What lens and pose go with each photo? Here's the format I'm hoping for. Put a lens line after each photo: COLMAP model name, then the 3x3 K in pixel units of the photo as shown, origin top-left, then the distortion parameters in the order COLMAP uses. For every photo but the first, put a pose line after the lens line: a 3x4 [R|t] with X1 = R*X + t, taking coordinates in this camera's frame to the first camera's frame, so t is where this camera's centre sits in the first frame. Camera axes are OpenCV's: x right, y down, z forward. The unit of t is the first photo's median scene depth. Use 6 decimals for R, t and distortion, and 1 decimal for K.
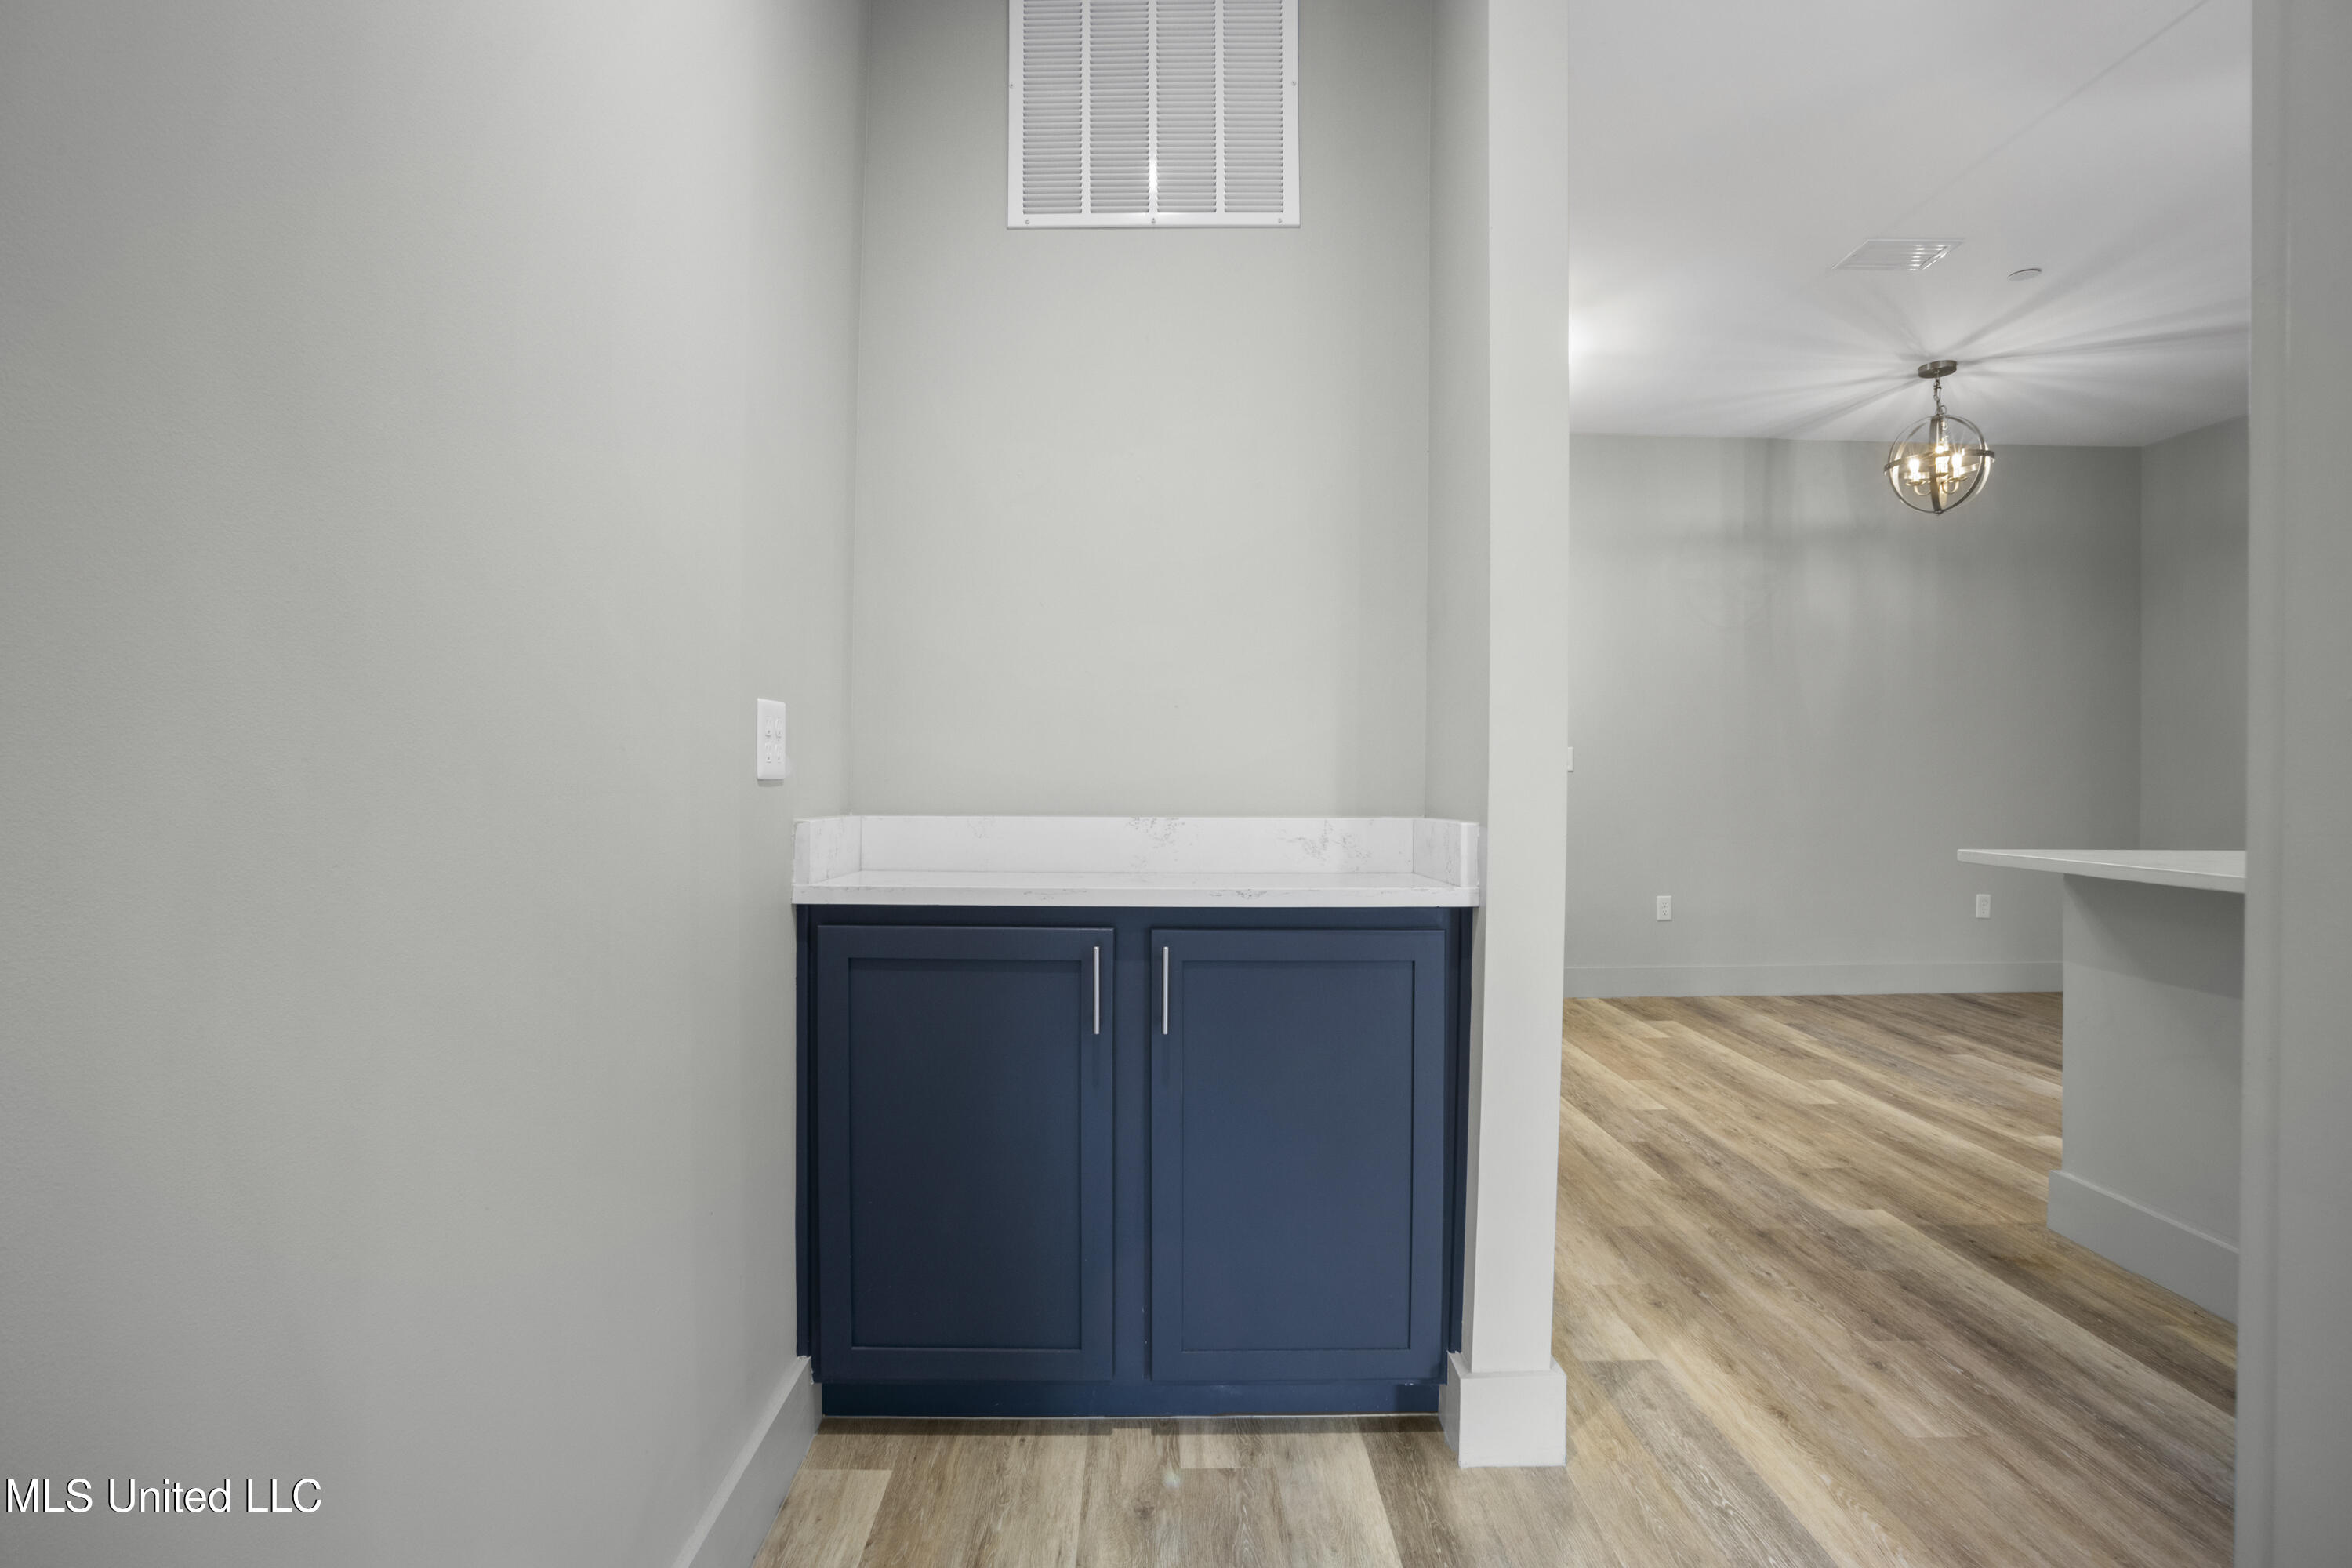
lens RADIAL K [[1156.5, 0, 1203.1], [0, 1156.5, 752.9], [0, 0, 1]] dist [-0.022302, 0.010356]
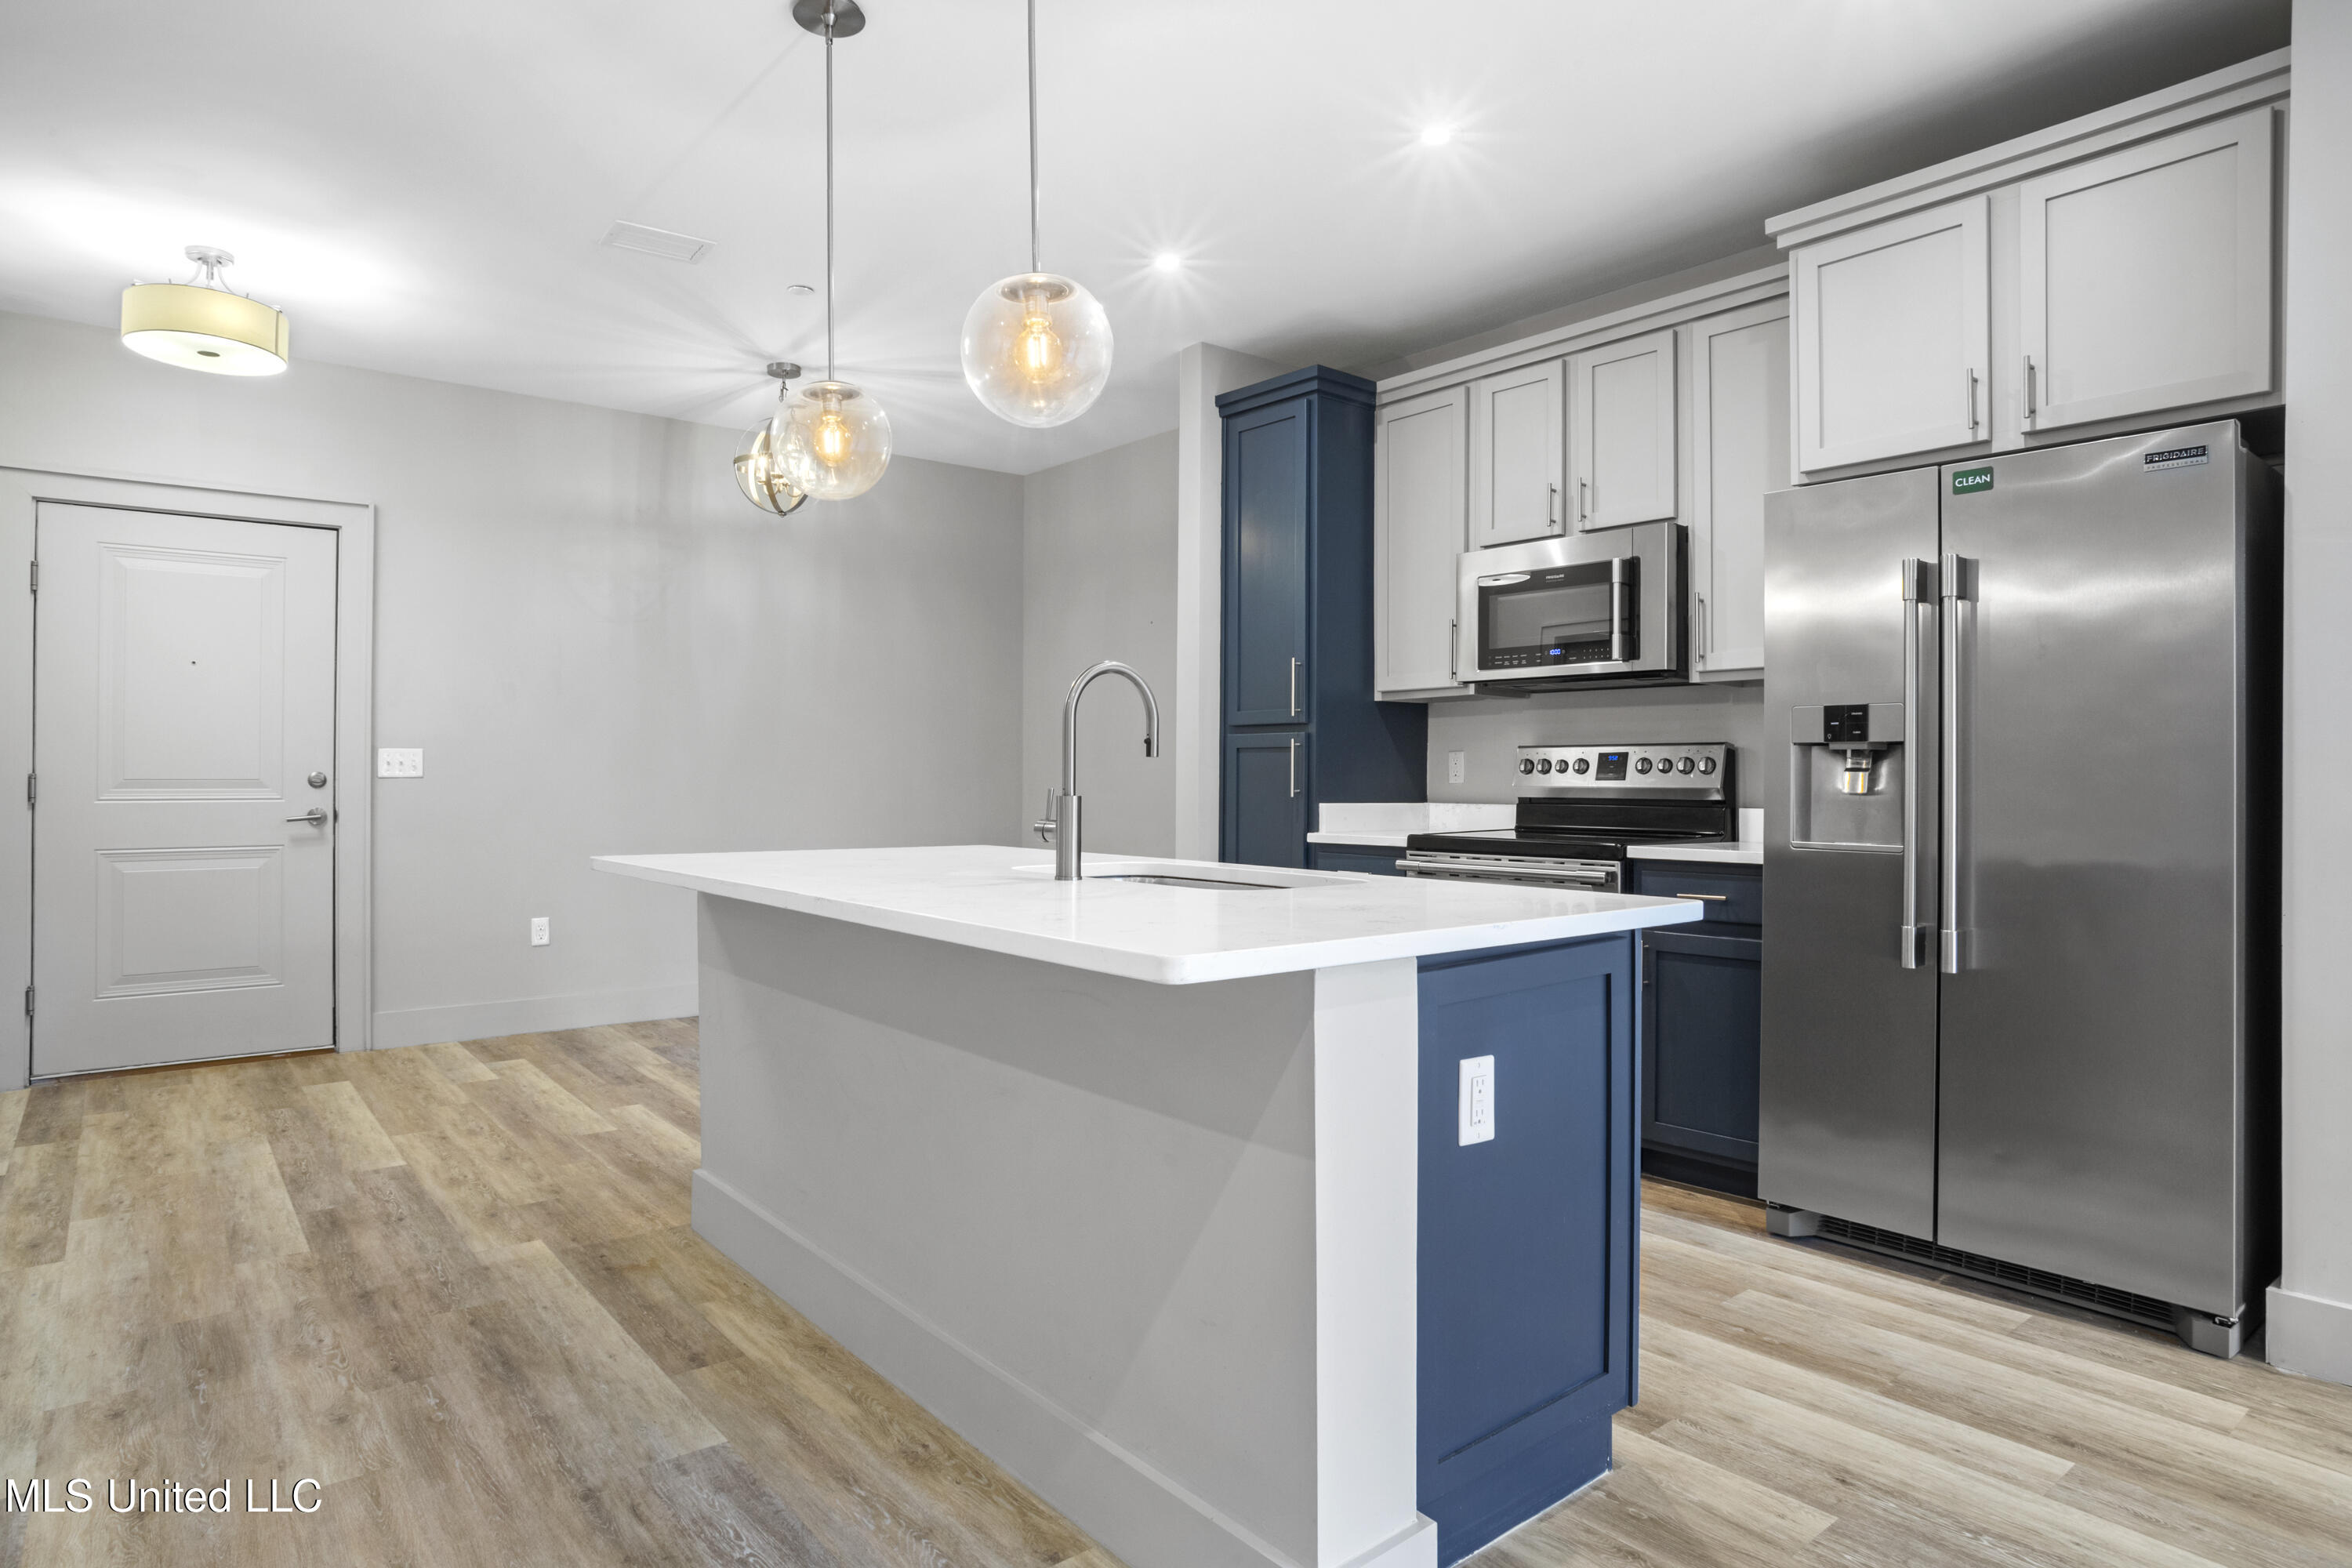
lens RADIAL K [[1313.6, 0, 1172.8], [0, 1313.6, 786.3], [0, 0, 1]] dist [-0.039625, 0.019063]
pose [[0.807038, -0.006081, 0.590468, 0.357764], [-0.009502, 0.999684, 0.023283, -0.009132], [-0.590422, -0.024401, 0.806725, -0.164948]]
